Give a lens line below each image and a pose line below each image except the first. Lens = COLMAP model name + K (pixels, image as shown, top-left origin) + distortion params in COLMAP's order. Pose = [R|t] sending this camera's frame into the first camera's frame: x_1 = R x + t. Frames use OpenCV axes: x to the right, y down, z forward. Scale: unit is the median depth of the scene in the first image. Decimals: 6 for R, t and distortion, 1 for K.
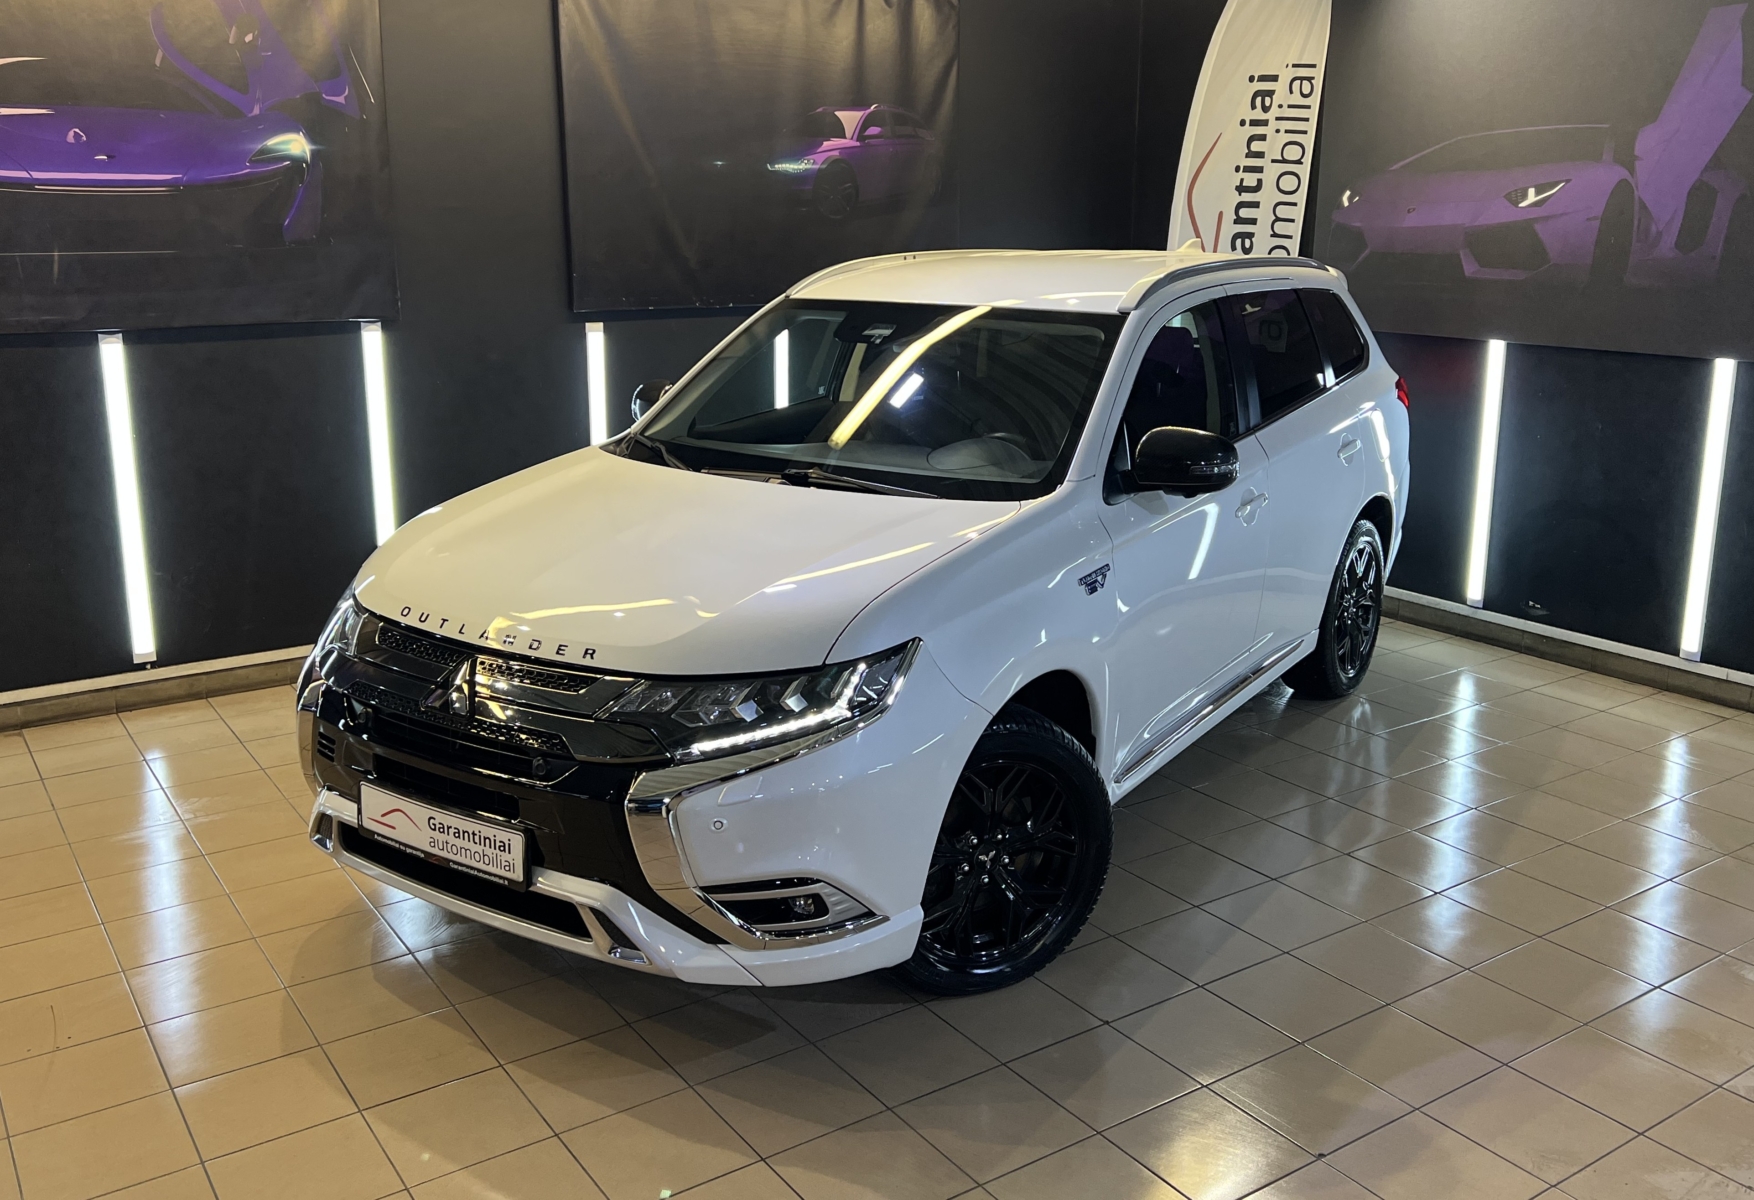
lens RADIAL K [[1581.8, 0, 877.0], [0, 1581.8, 600.0], [0, 0, 1]] dist [-0.002542, 0.011488]
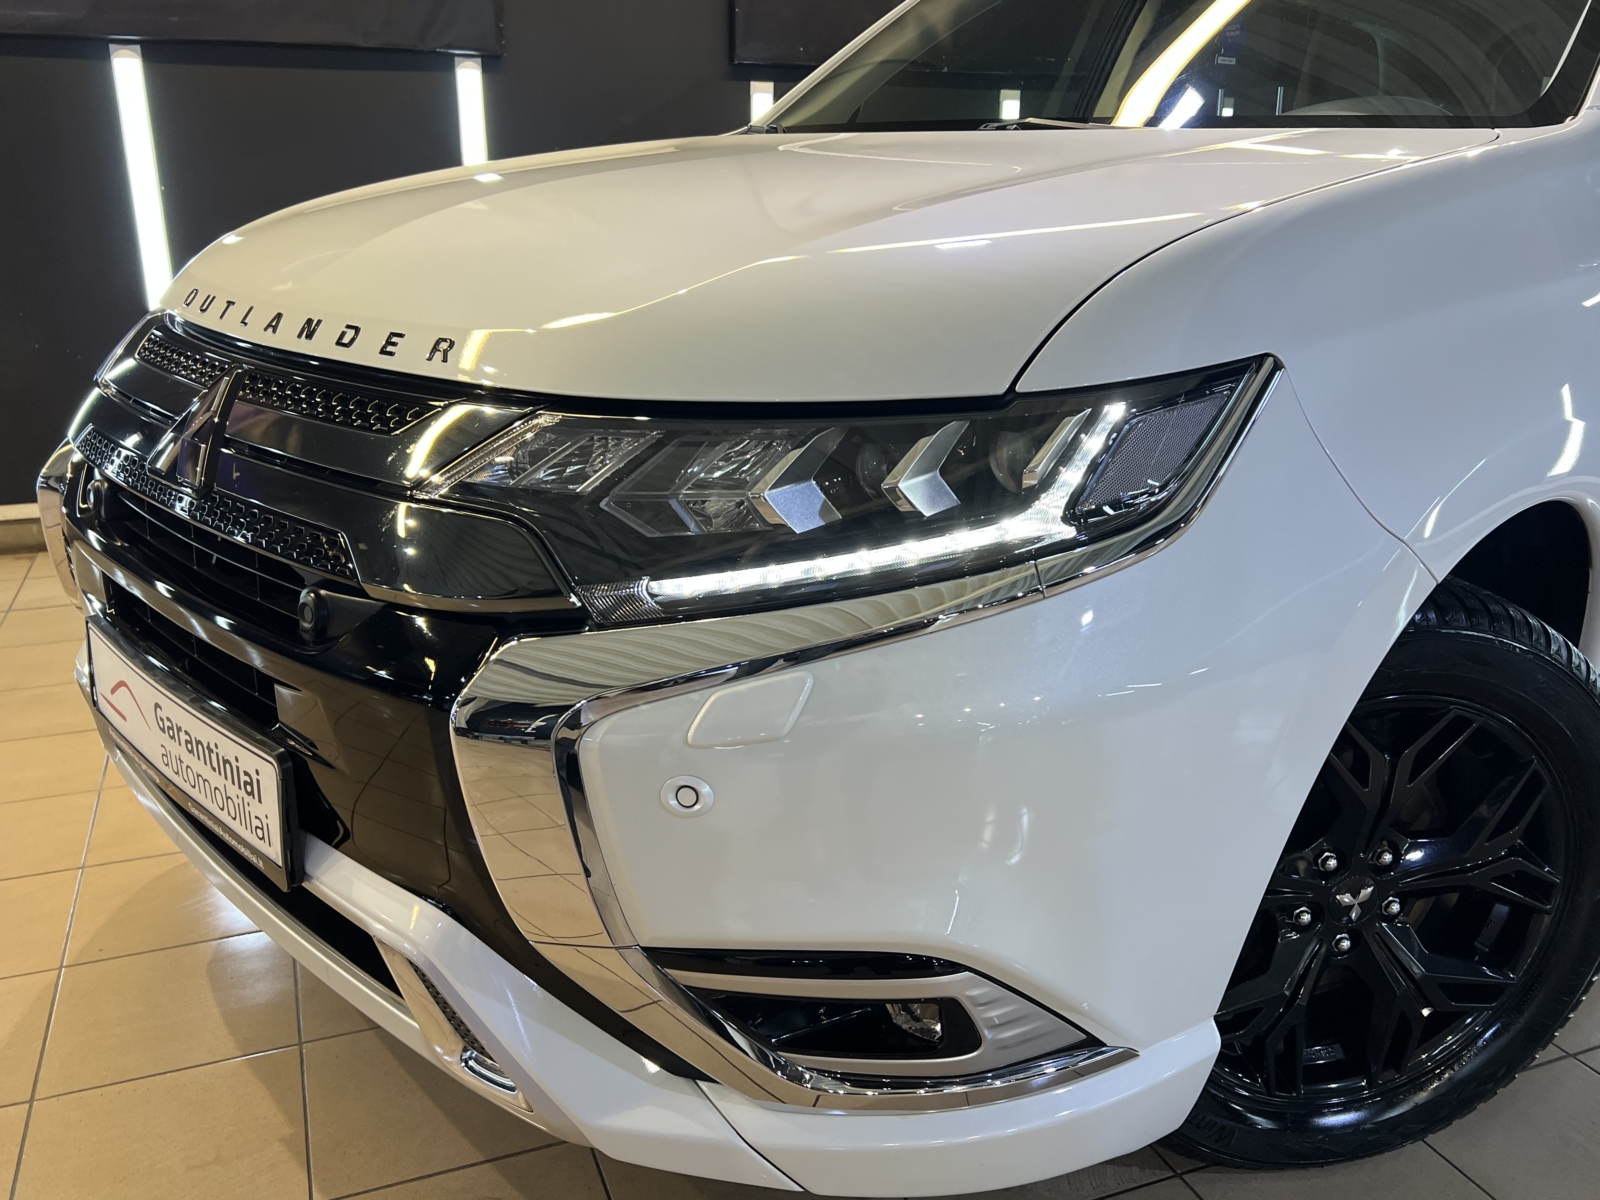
lens RADIAL K [[1094.5, 0, 800.0], [0, 1094.5, 600.0], [0, 0, 1]] dist [0.001020, -0.001867]
pose [[0.963437, 0.067295, -0.259348, -0.007100], [-0.059145, 0.997483, 0.039109, 0.053054], [0.261327, -0.022340, 0.964992, 0.476374]]
